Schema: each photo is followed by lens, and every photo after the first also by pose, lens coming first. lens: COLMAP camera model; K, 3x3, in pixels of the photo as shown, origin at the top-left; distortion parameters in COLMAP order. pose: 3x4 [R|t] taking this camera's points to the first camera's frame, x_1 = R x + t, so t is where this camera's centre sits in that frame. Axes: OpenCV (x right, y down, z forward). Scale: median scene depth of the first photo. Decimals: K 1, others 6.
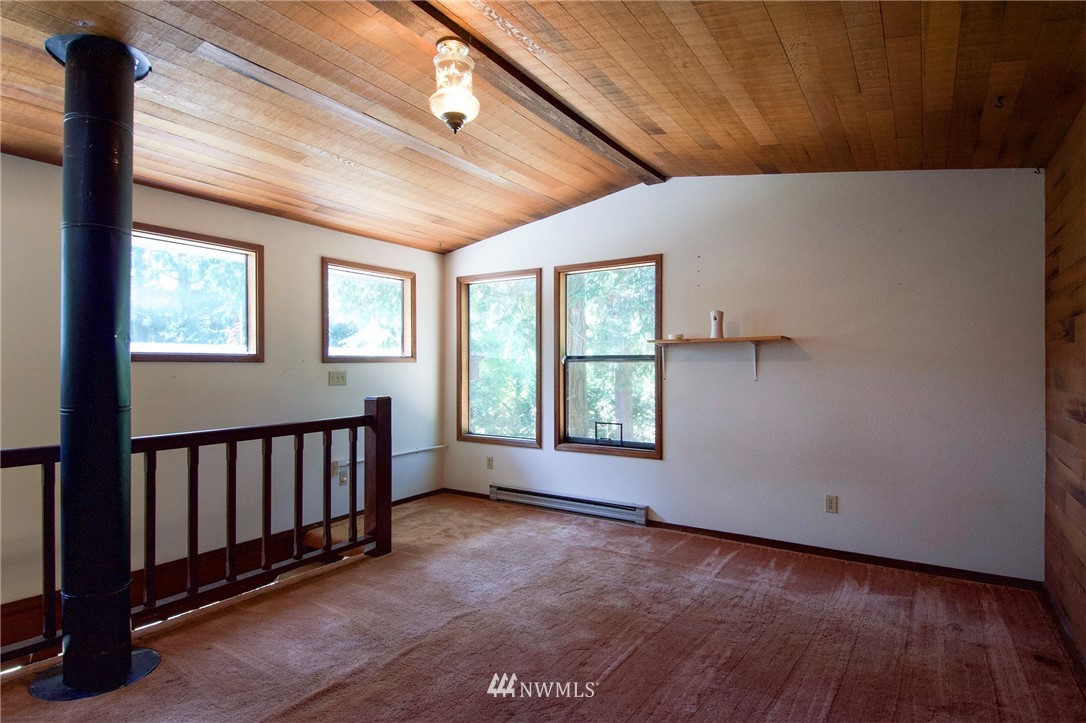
lens RADIAL K [[567.4, 0, 546.6], [0, 567.4, 353.2], [0, 0, 1]] dist [0.073487, -0.058176]
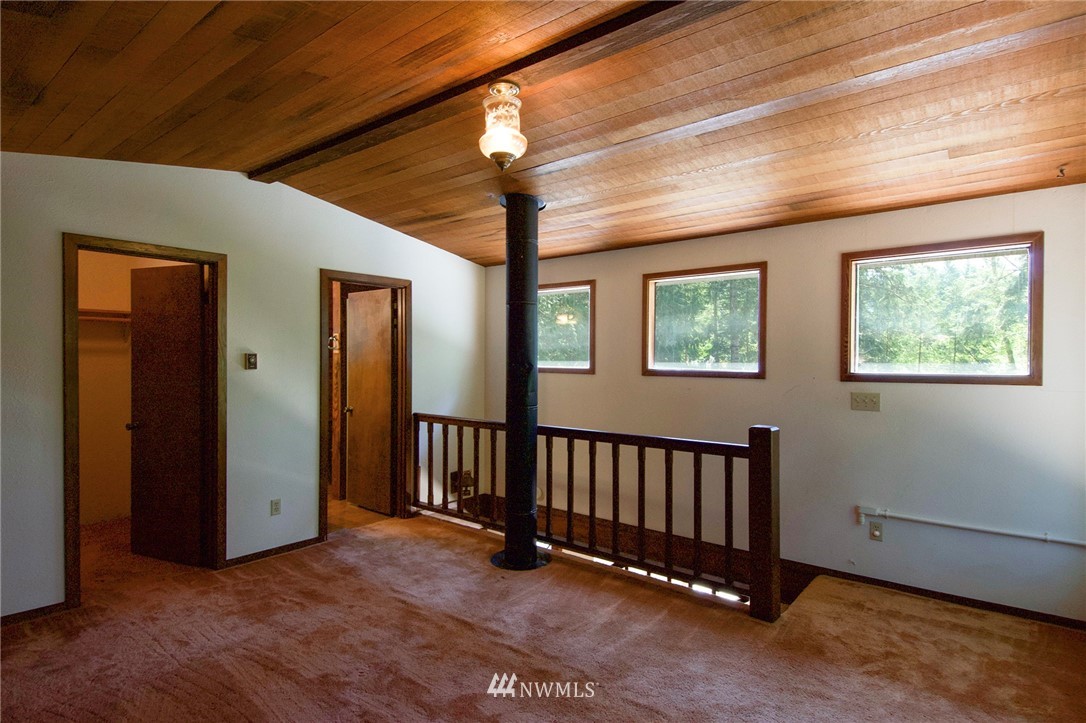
lens RADIAL K [[567.4, 0, 546.6], [0, 567.4, 353.2], [0, 0, 1]] dist [0.073487, -0.058176]
pose [[-0.087200, -0.003968, -0.996183, 0.609420], [0.012005, 0.999915, -0.005034, -0.031989], [0.996118, -0.012398, -0.087145, 0.828255]]
